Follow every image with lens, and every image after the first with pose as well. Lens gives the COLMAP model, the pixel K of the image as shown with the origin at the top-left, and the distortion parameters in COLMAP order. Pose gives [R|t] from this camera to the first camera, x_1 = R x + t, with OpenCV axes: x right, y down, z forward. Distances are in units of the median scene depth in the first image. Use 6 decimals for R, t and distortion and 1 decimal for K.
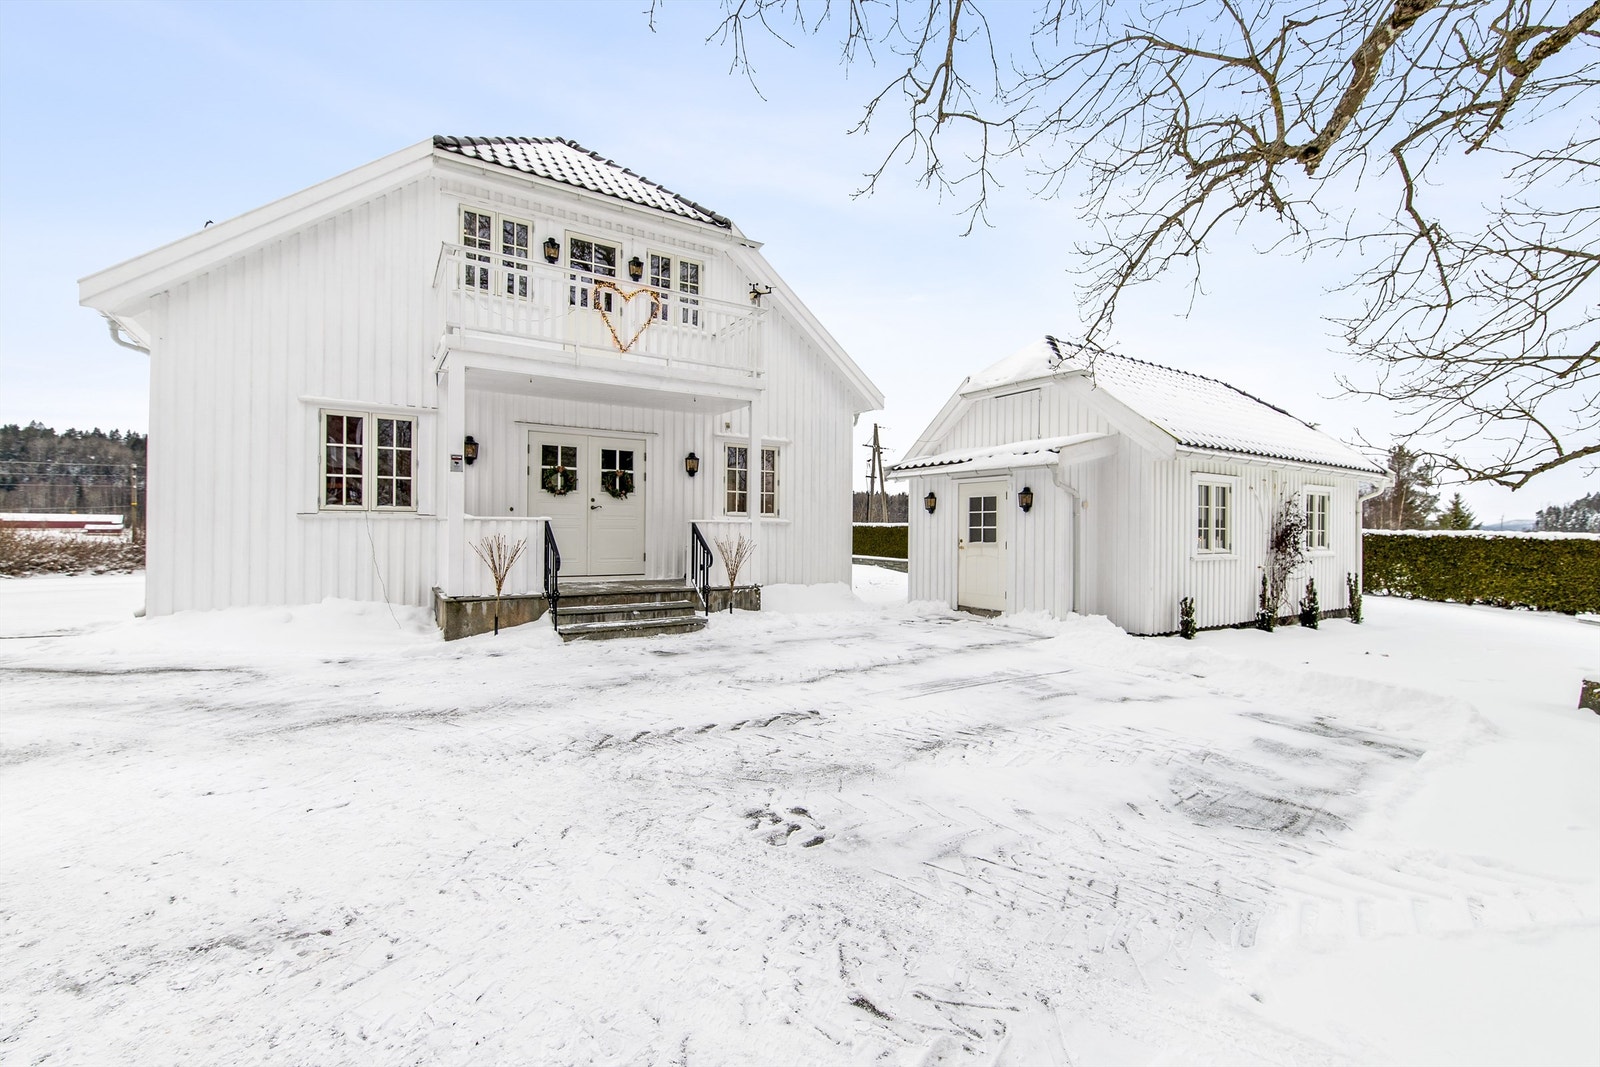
lens RADIAL K [[679.4, 0, 803.3], [0, 679.4, 529.3], [0, 0, 1]] dist [0.003375, 0.000136]
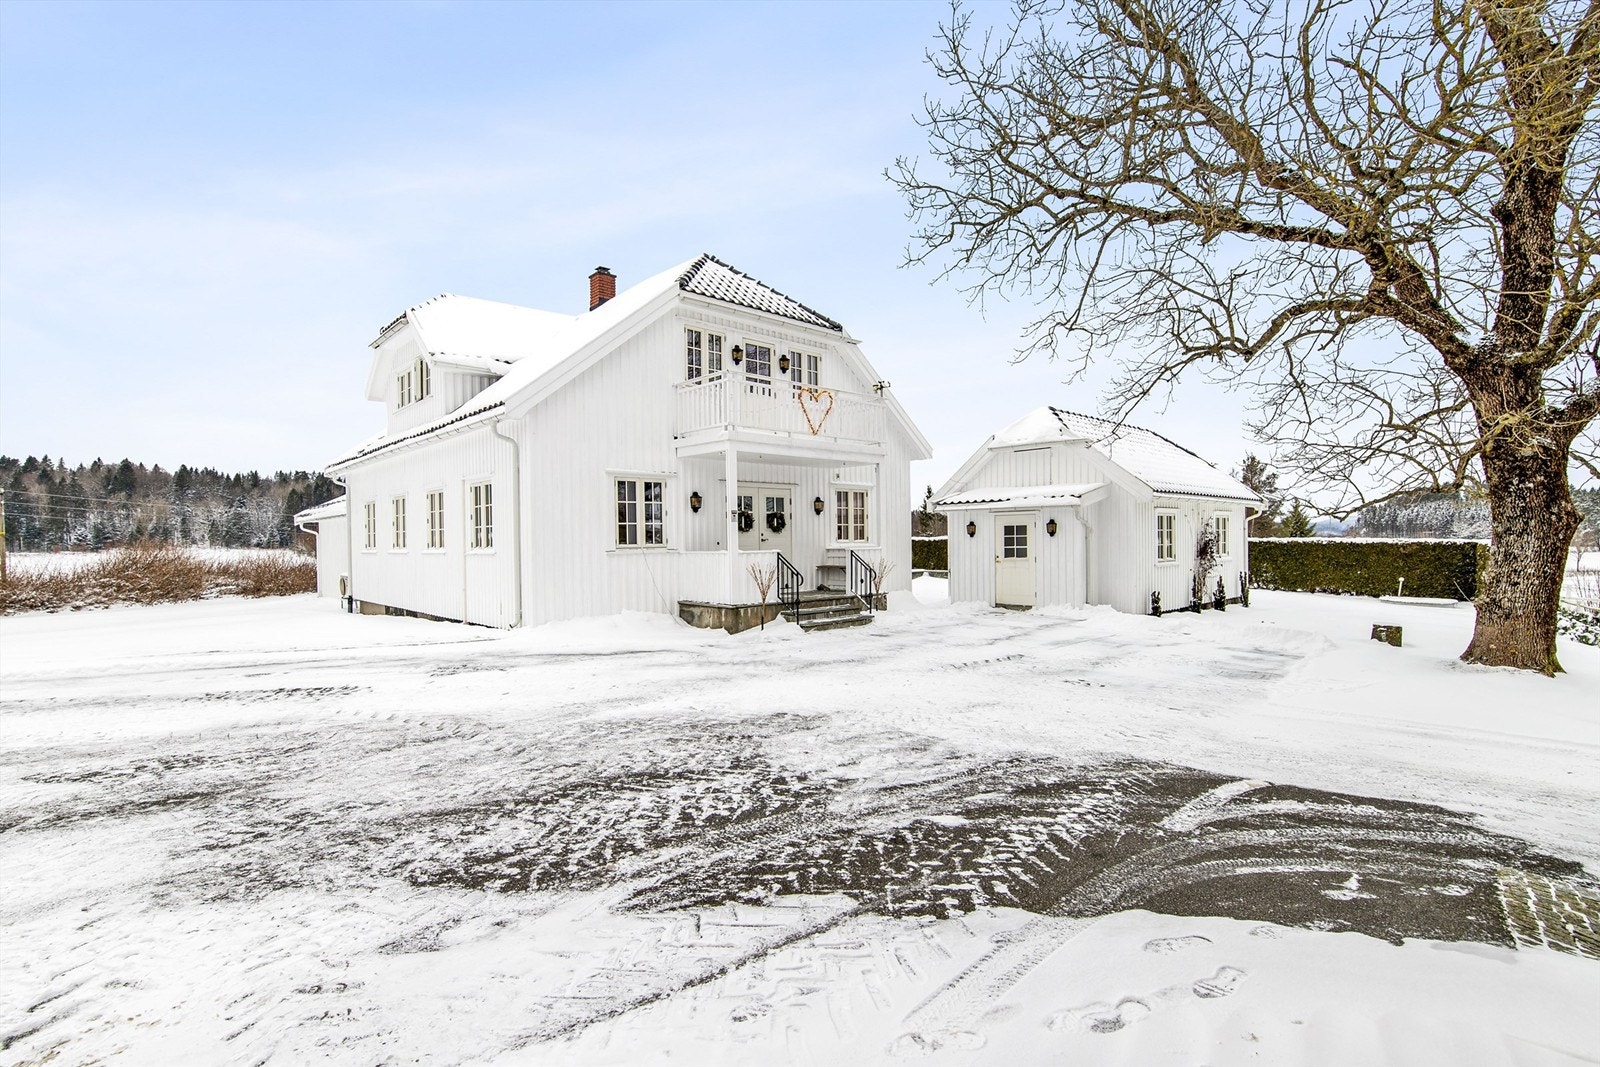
lens RADIAL K [[734.3, 0, 795.3], [0, 734.3, 549.9], [0, 0, 1]] dist [0.004127, 0.000285]
pose [[0.985556, -0.023488, 0.167716, -0.475292], [0.021095, 0.999649, 0.016036, -0.033506], [-0.168033, -0.012266, 0.985705, -0.454082]]
